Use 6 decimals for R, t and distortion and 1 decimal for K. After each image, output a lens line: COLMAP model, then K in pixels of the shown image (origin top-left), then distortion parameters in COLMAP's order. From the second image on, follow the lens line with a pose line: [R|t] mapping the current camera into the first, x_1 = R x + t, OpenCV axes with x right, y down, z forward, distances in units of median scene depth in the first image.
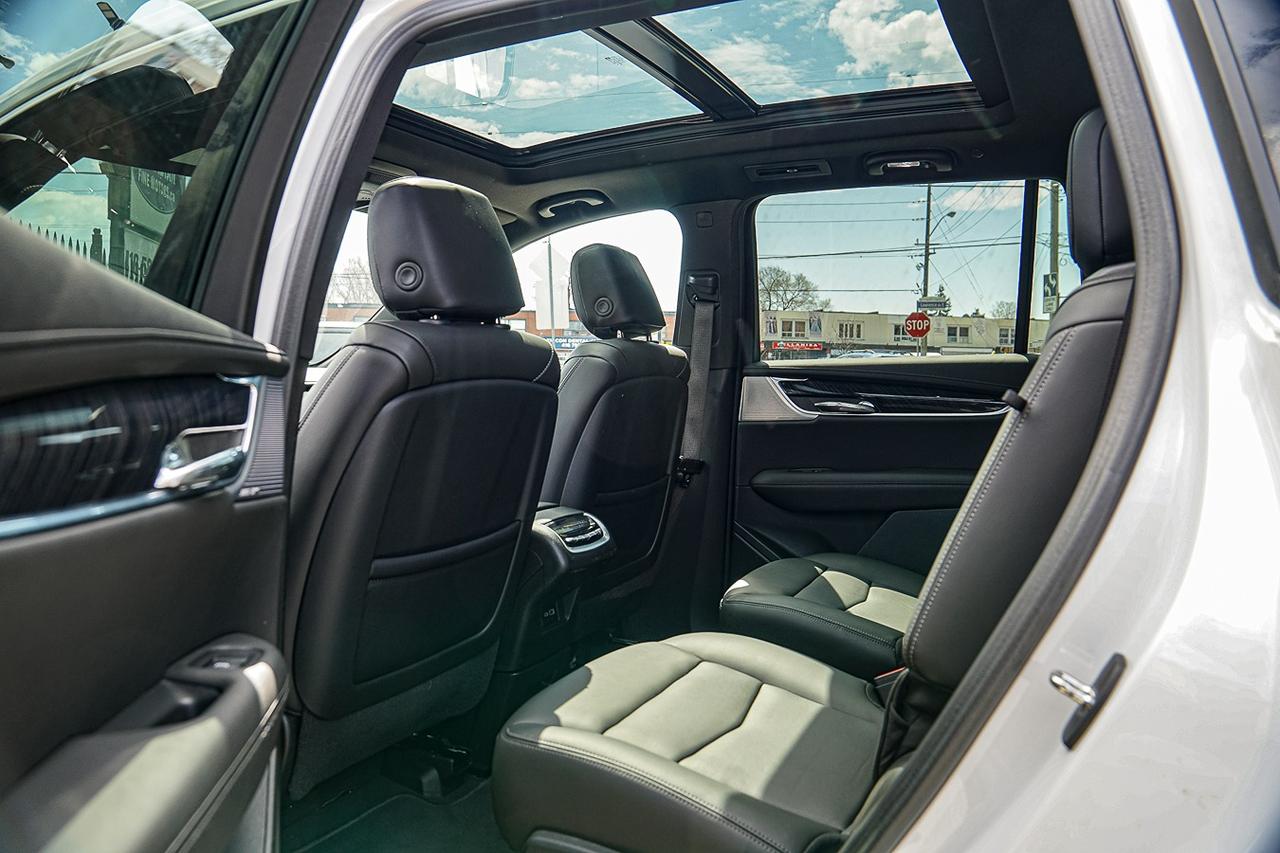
lens RADIAL K [[1032.3, 0, 634.8], [0, 1032.3, 423.3], [0, 0, 1]] dist [-0.139049, 0.124596]
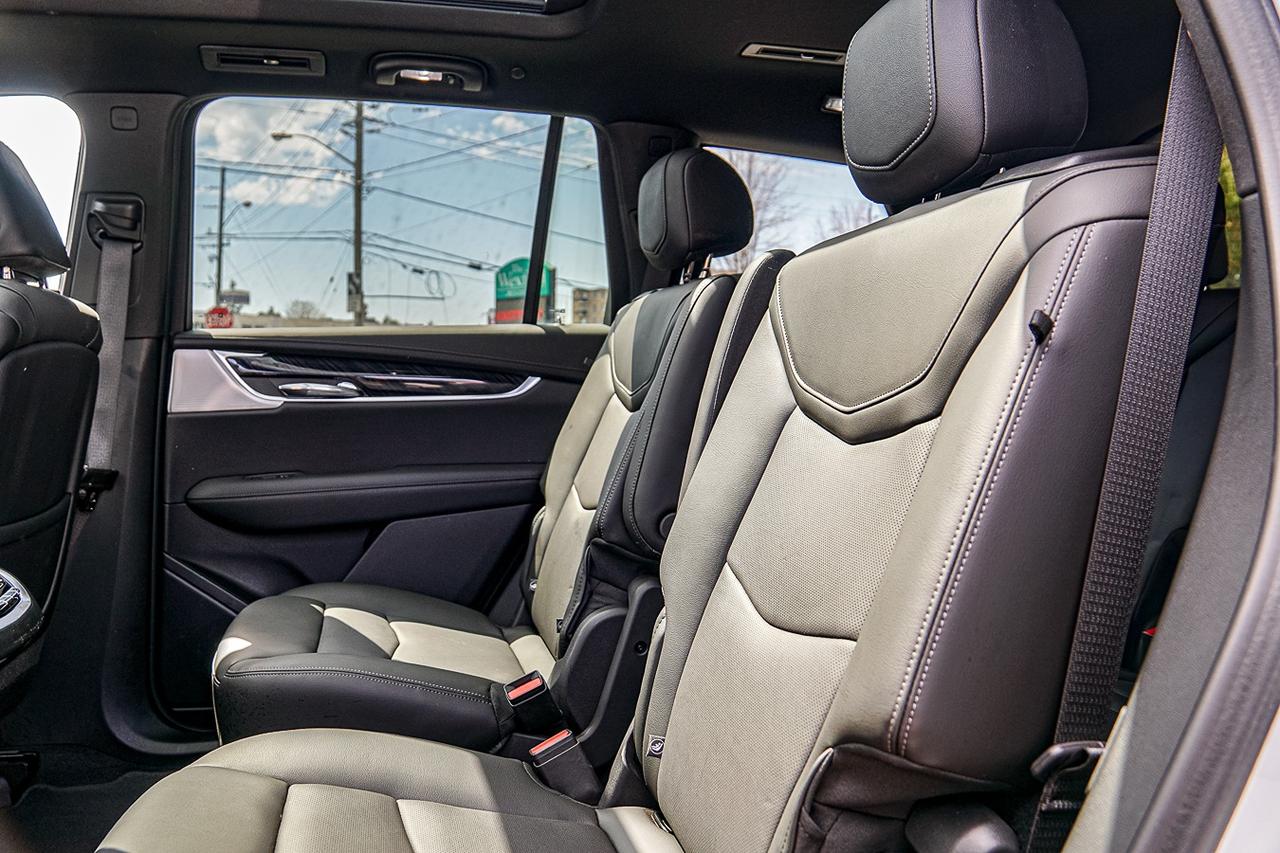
lens RADIAL K [[1032.3, 0, 634.8], [0, 1032.3, 423.3], [0, 0, 1]] dist [-0.139049, 0.124596]
pose [[0.758991, -0.024913, 0.650624, -0.109628], [0.029867, 0.999548, 0.003432, 0.012944], [-0.650415, 0.016827, 0.759392, 0.269269]]
